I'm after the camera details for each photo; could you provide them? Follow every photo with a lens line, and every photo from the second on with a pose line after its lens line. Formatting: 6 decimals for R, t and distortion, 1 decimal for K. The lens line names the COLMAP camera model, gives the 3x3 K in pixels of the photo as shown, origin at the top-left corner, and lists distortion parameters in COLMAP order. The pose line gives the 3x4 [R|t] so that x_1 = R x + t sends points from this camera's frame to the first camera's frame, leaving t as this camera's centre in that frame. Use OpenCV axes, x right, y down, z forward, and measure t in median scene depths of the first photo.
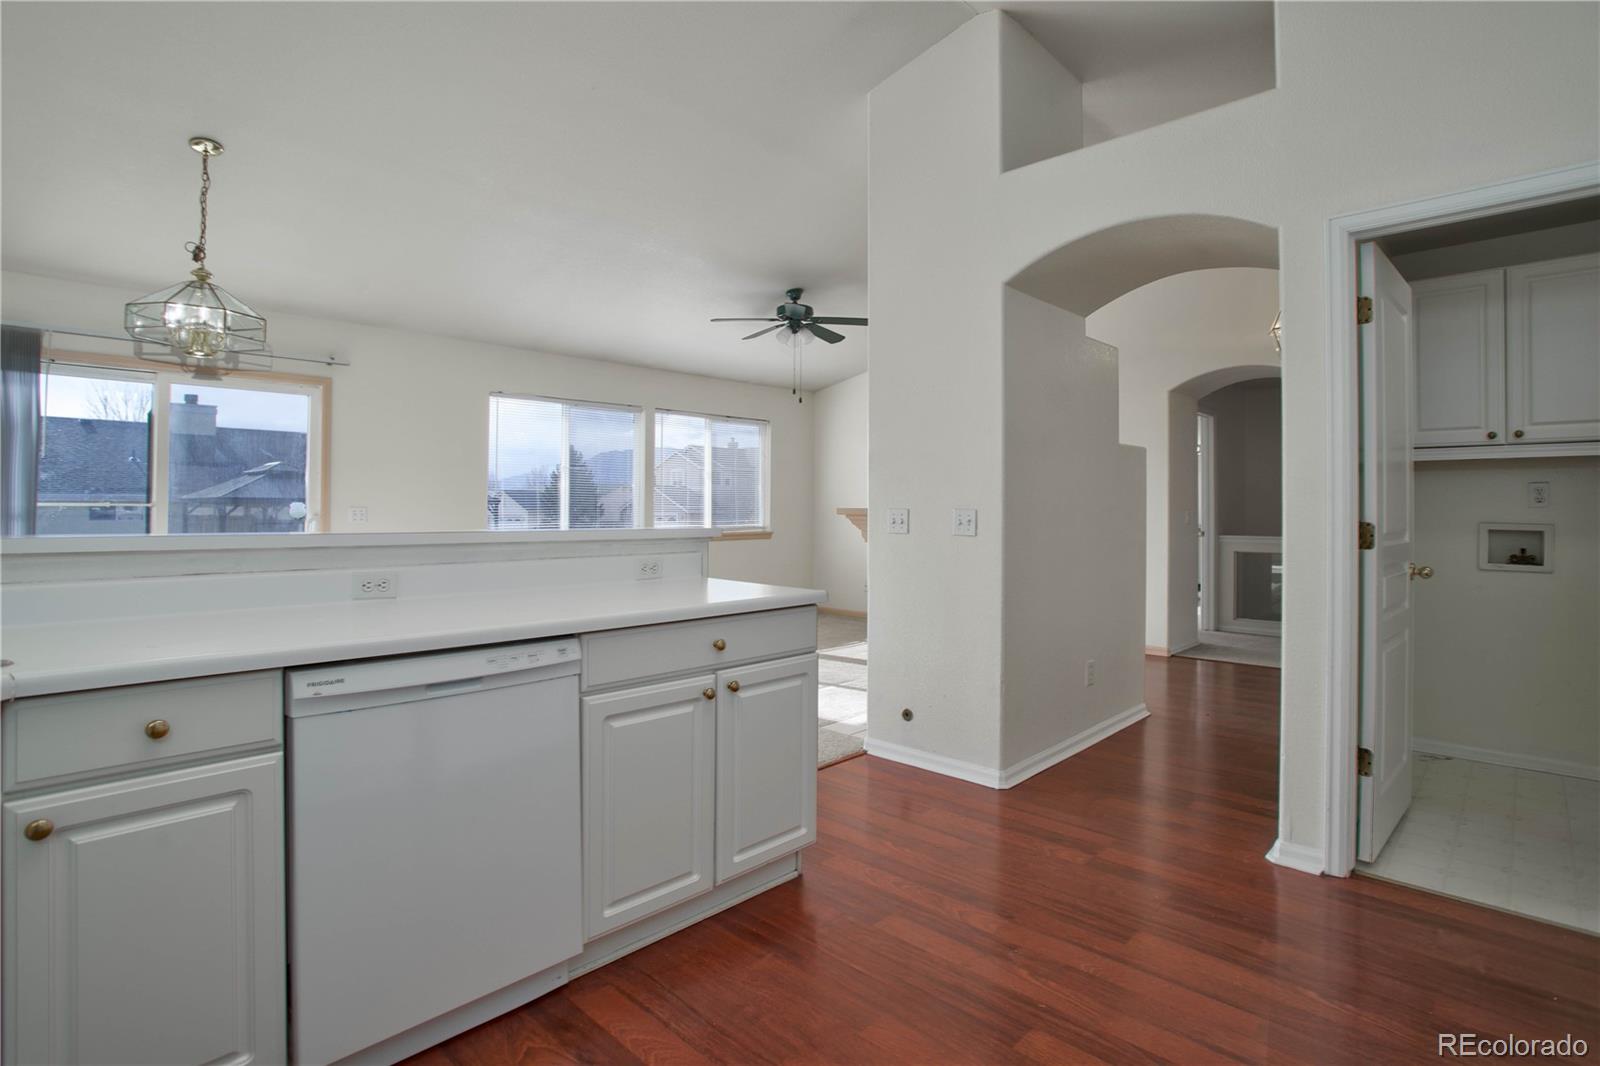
lens RADIAL K [[773.4, 0, 802.0], [0, 773.4, 517.2], [0, 0, 1]] dist [-0.002300, -0.000041]
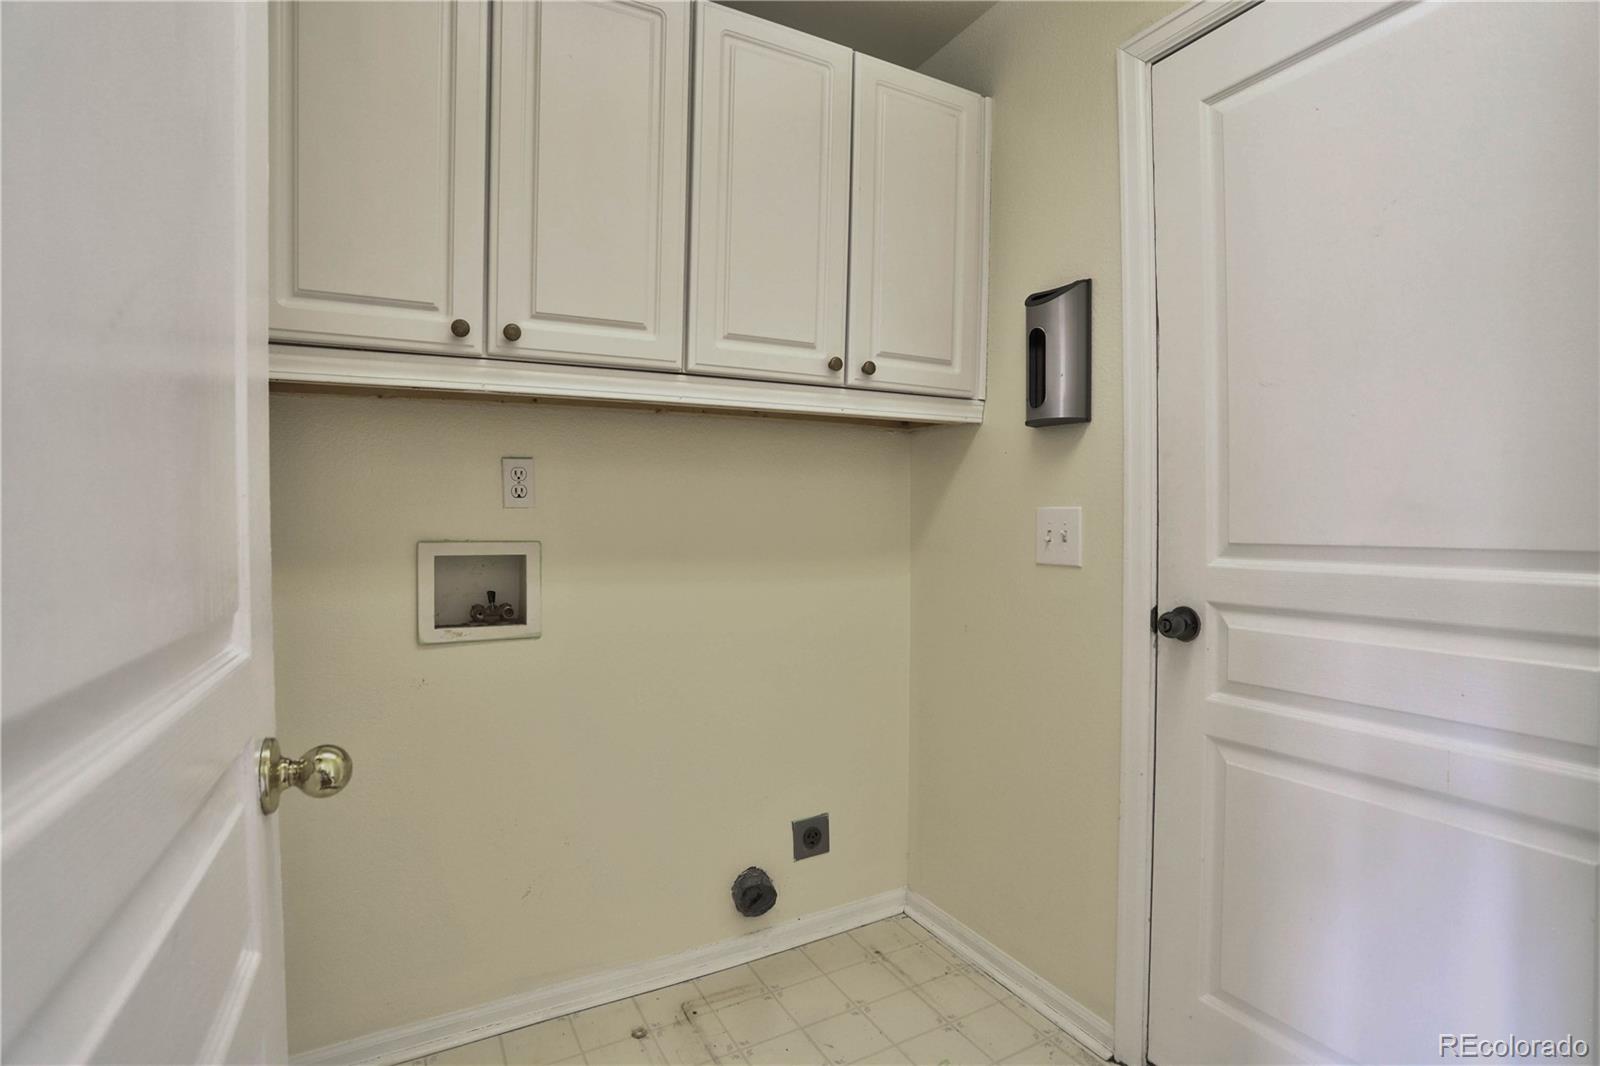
lens RADIAL K [[773.4, 0, 802.0], [0, 773.4, 517.2], [0, 0, 1]] dist [-0.002300, -0.000041]
pose [[0.307129, 0.004128, 0.951659, 0.543834], [0.008179, 0.999942, -0.006977, -0.001440], [-0.951633, 0.009926, 0.307077, 0.682451]]
